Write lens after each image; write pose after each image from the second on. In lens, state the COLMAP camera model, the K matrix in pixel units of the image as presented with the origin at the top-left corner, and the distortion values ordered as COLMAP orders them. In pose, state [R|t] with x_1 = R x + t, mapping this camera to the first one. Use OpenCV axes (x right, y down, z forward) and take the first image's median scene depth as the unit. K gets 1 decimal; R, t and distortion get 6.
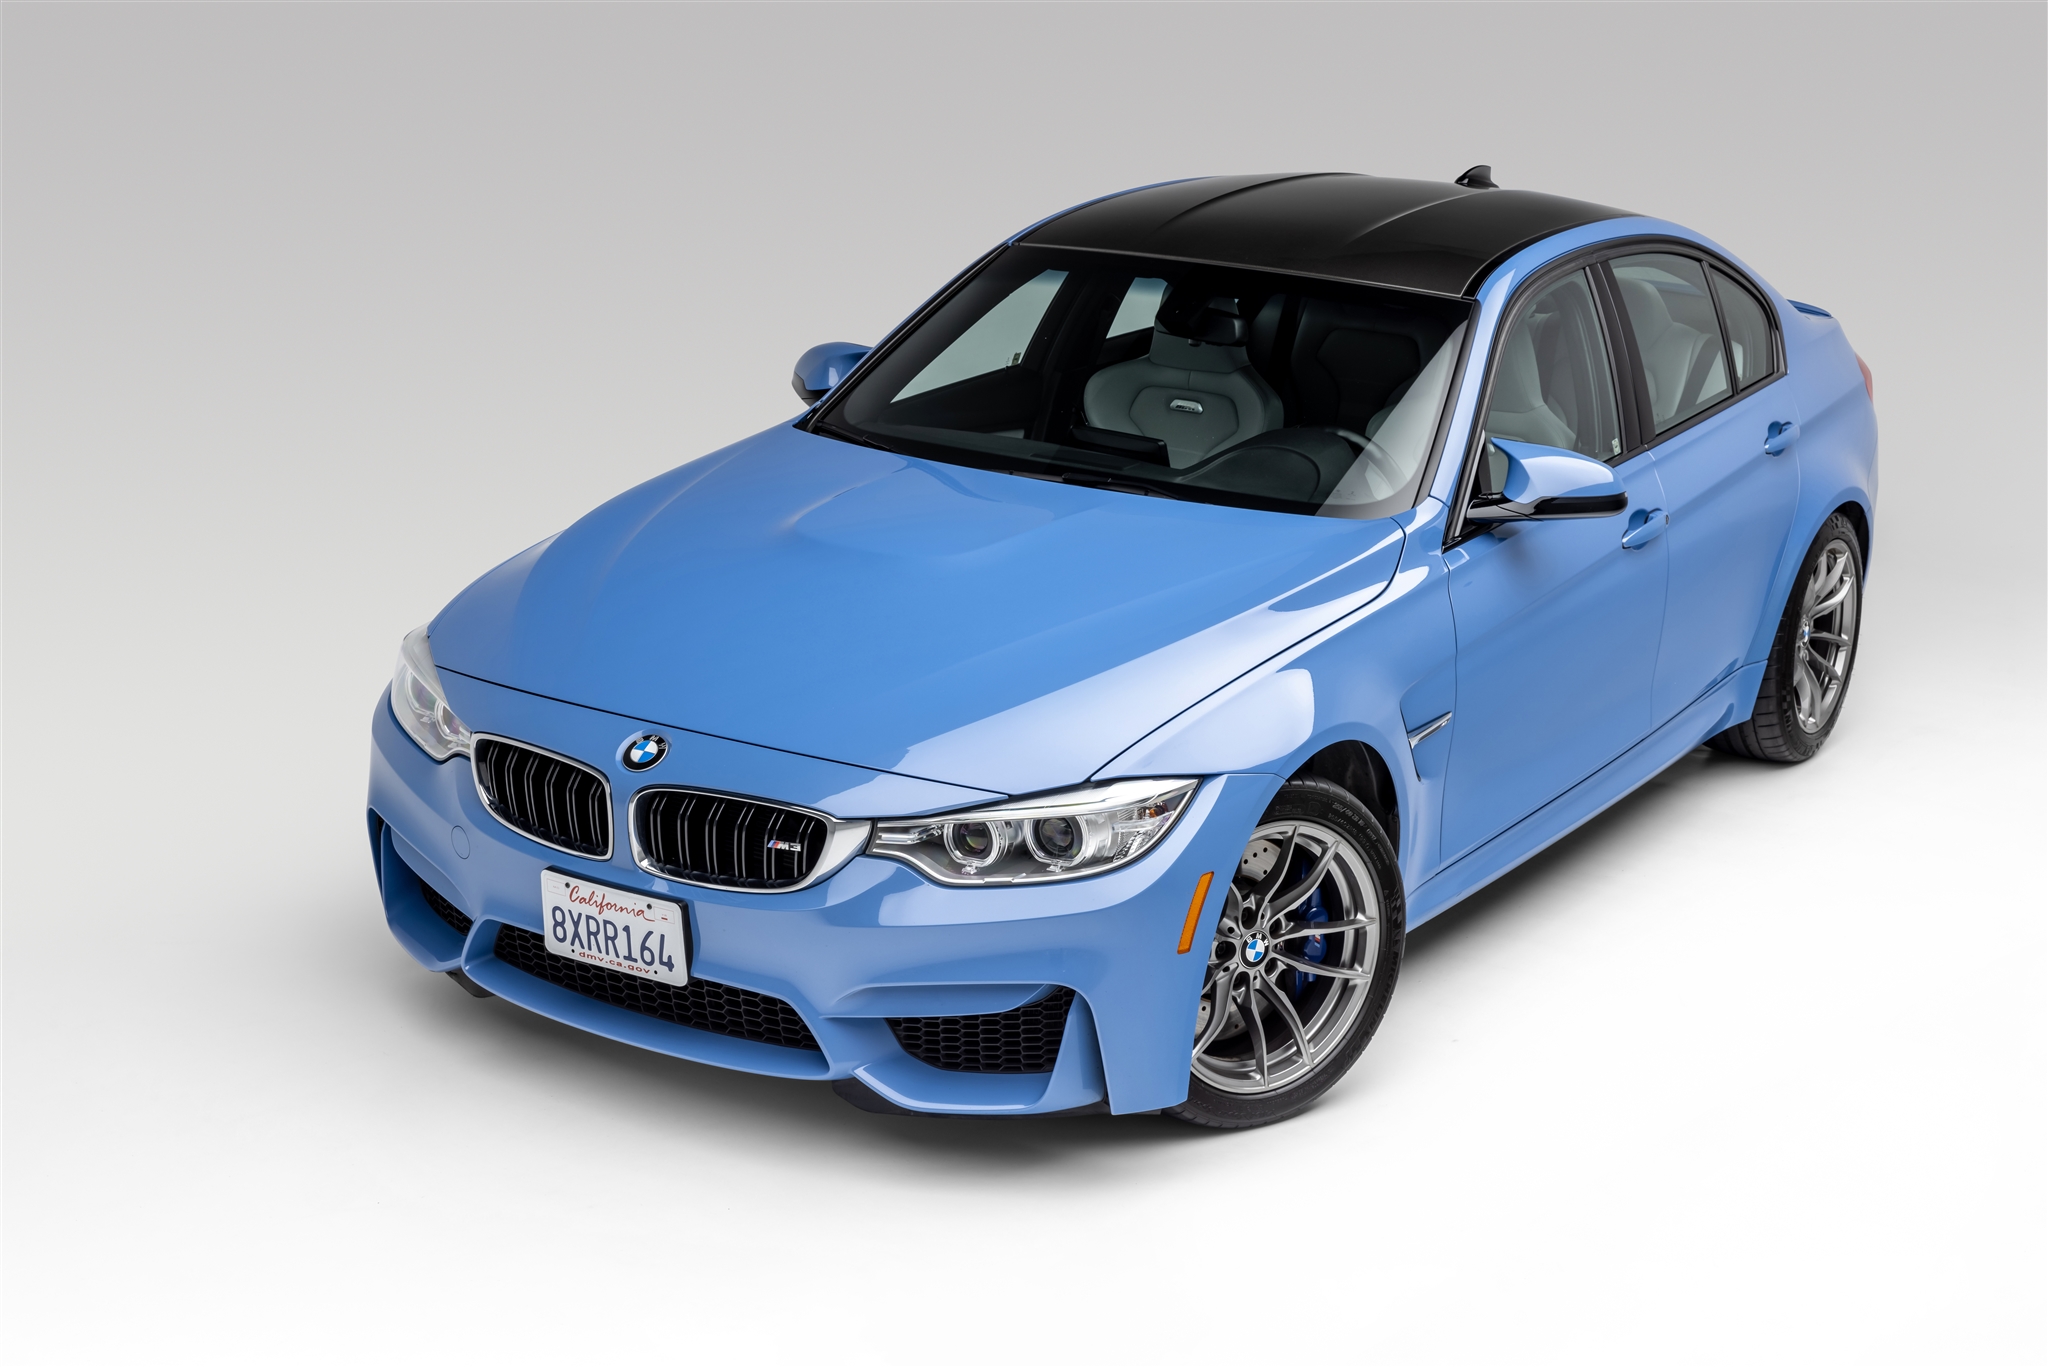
lens RADIAL K [[3137.9, 0, 1024.0], [0, 3137.9, 683.5], [0, 0, 1]] dist [0.024828, -0.002680]
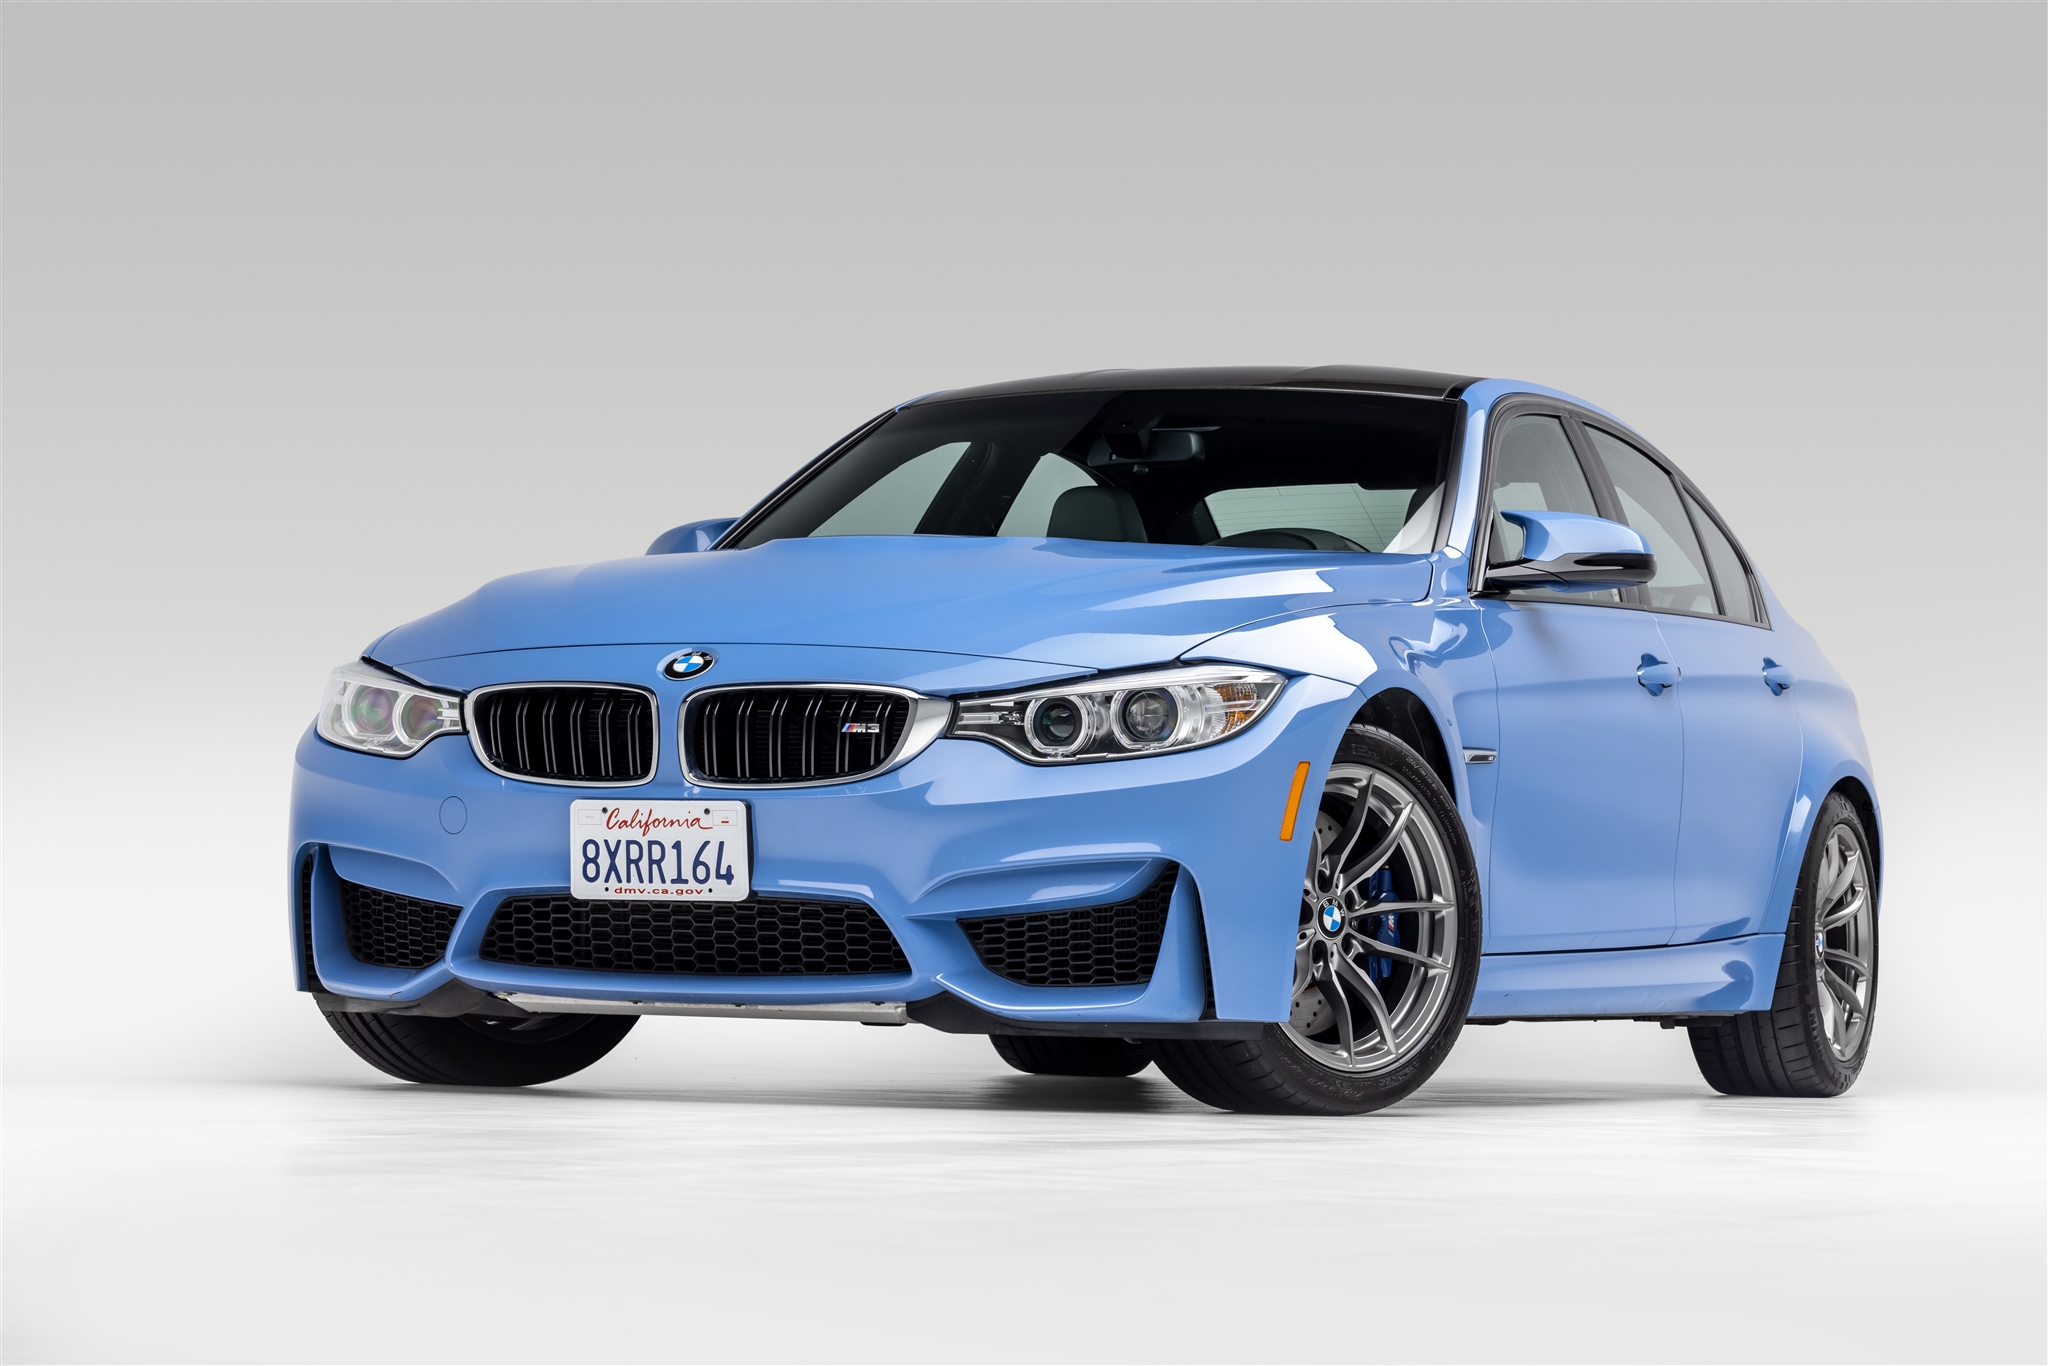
lens RADIAL K [[5655.7, 0, 1024.0], [0, 5655.7, 683.0], [0, 0, 1]] dist [-0.057270, 0.032721]
pose [[0.987638, -0.001195, 0.156747, -0.283159], [0.049841, 0.950471, -0.306791, 0.540412], [-0.148616, 0.310811, 0.938781, -0.573385]]
